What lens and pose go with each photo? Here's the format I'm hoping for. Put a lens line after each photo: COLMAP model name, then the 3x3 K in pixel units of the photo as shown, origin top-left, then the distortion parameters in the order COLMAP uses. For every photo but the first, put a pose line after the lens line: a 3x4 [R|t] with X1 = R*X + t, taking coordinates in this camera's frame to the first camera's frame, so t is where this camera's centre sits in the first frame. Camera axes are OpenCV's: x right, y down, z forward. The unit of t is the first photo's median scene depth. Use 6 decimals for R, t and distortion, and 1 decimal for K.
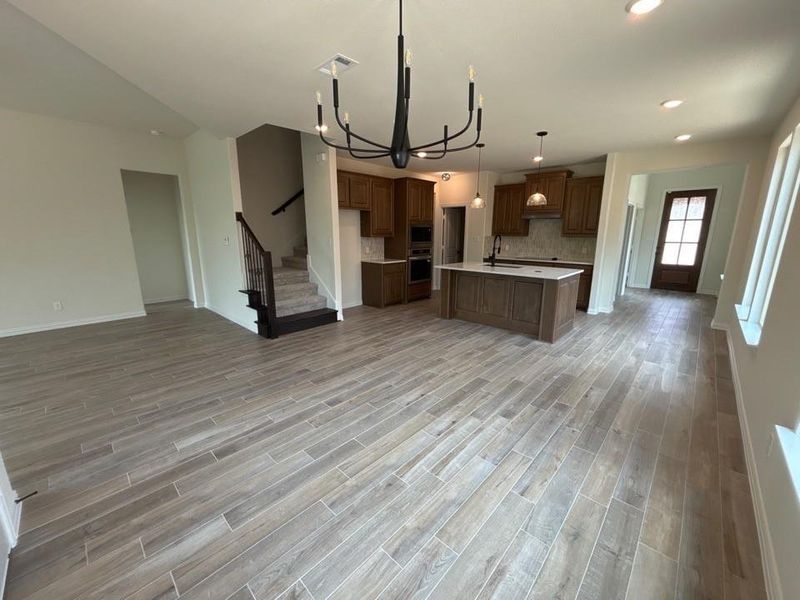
lens RADIAL K [[320.0, 0, 400.1], [0, 320.0, 298.7], [0, 0, 1]] dist [0.001551, 0.000356]
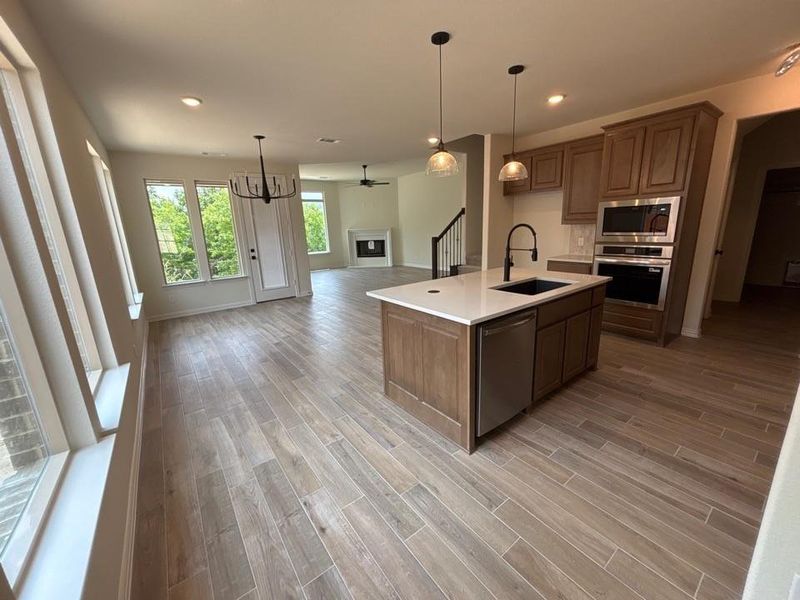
lens RADIAL K [[320.0, 0, 400.7], [0, 320.0, 302.4], [0, 0, 1]] dist [0.001551, 0.000356]
pose [[-0.171149, 0.235610, -0.956659, 1.181580], [-0.163634, 0.950702, 0.263417, -0.245854], [0.971562, 0.201626, -0.124158, 1.210543]]
